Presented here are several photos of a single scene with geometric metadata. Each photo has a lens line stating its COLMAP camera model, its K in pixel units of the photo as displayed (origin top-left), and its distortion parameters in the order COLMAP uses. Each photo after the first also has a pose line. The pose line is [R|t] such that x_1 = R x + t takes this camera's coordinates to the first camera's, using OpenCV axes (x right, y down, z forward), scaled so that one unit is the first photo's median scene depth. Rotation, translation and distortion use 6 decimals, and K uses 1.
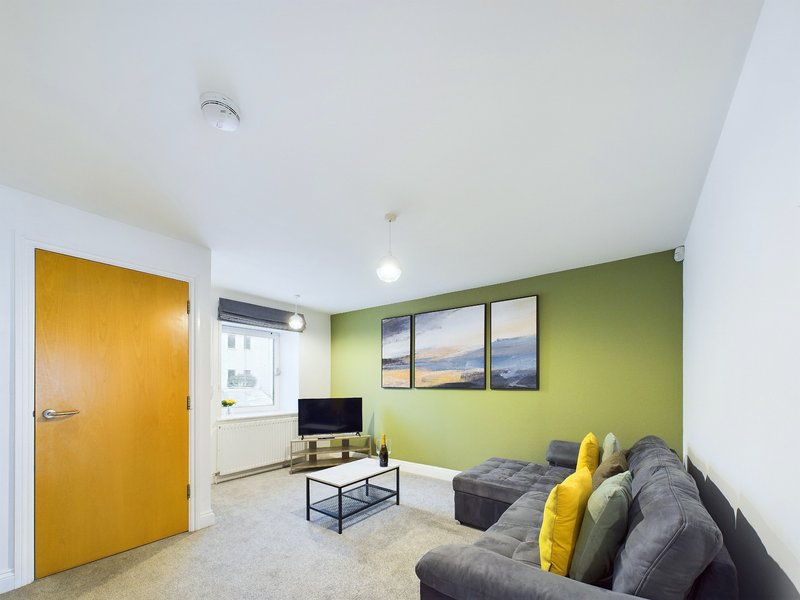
lens RADIAL K [[320.1, 0, 403.2], [0, 320.1, 382.2], [0, 0, 1]] dist [0.002294, -0.000362]
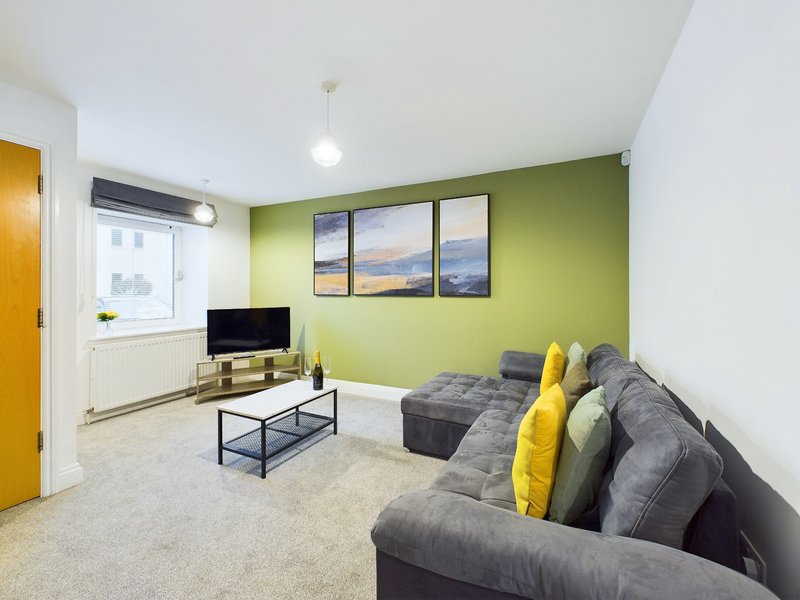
lens RADIAL K [[348.6, 0, 402.9], [0, 348.6, 288.3], [0, 0, 1]] dist [-0.000040, -0.001029]
pose [[0.981746, -0.001815, 0.190188, -0.013889], [0.002077, 0.999997, -0.001175, 0.000422], [-0.190186, 0.001549, 0.981747, 0.055681]]
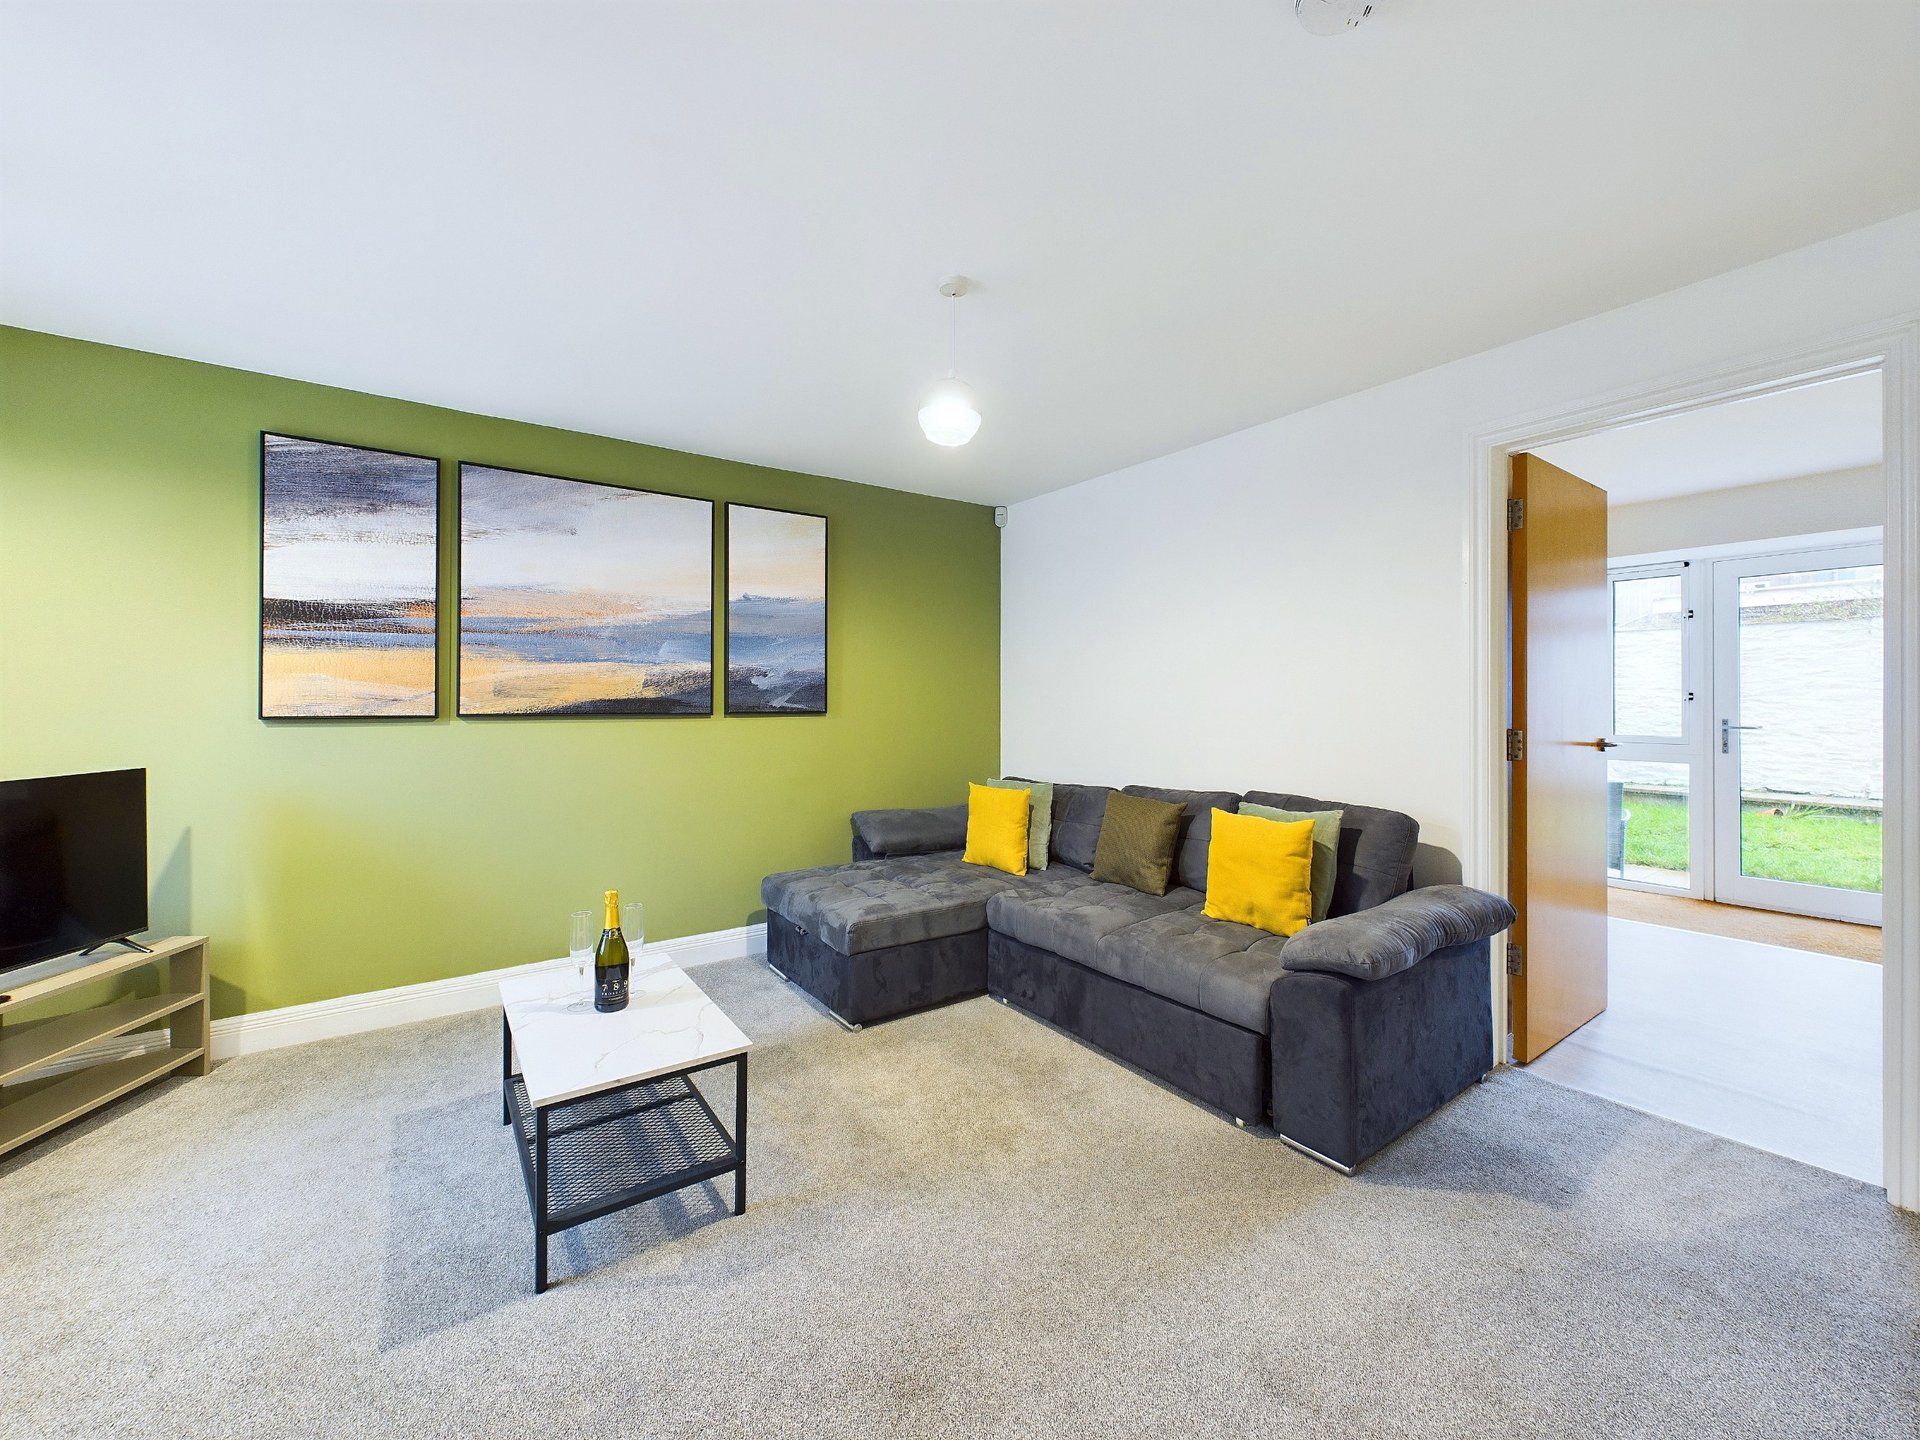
lens RADIAL K [[768.3, 0, 958.9], [0, 768.3, 696.9], [0, 0, 1]] dist [0.002294, -0.000362]
pose [[0.306366, 0.004481, 0.951903, -0.562883], [-0.001477, 0.999990, -0.004232, 0.002397], [-0.951913, -0.000109, 0.306369, 0.414685]]
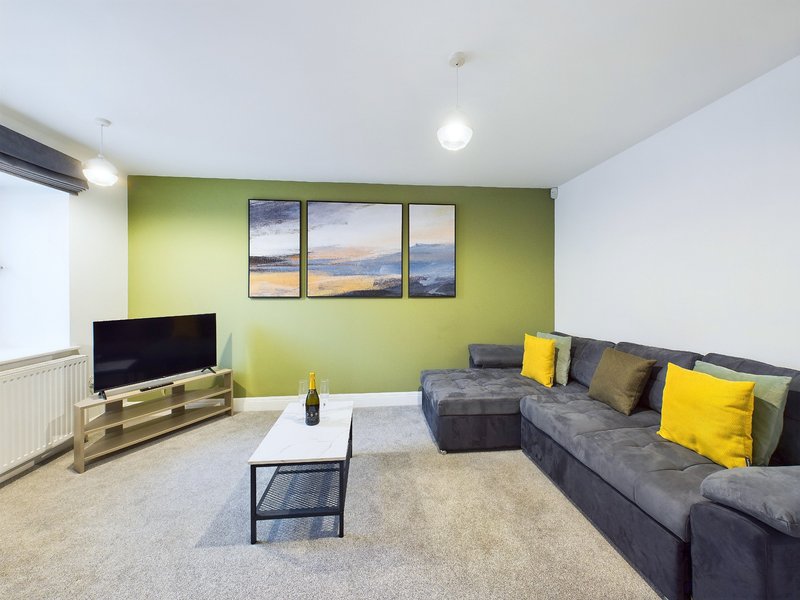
lens RADIAL K [[320.1, 0, 401.1], [0, 320.1, 290.1], [0, 0, 1]] dist [0.002294, -0.000362]
pose [[0.735314, 0.000987, 0.677726, -0.367877], [0.000942, 0.999996, -0.002479, 0.003470], [-0.677726, 0.002461, 0.735311, 0.330243]]
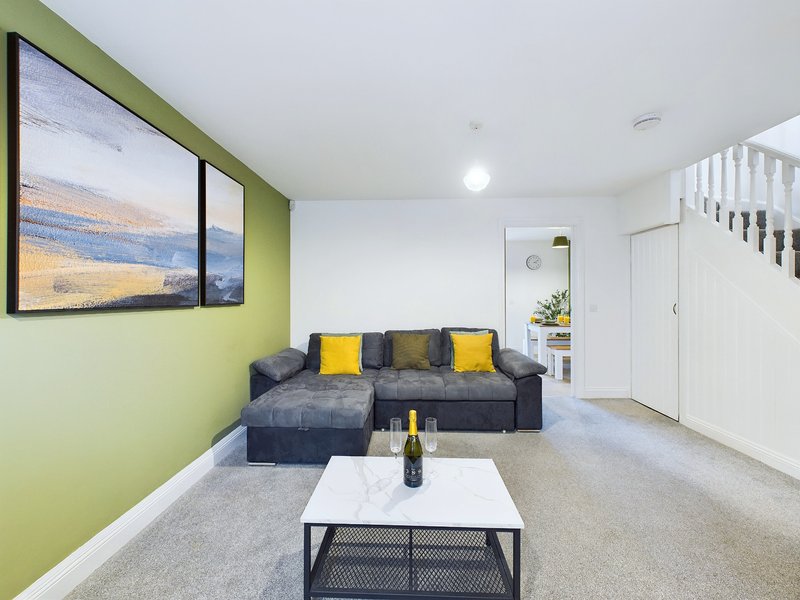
lens RADIAL K [[320.1, 0, 400.3], [0, 320.1, 296.1], [0, 0, 1]] dist [0.002294, -0.000362]
pose [[-0.571956, 0.003592, 0.820276, -0.418860], [0.001117, 0.999993, -0.003600, 0.005583], [-0.820284, -0.001143, -0.571956, 1.032599]]
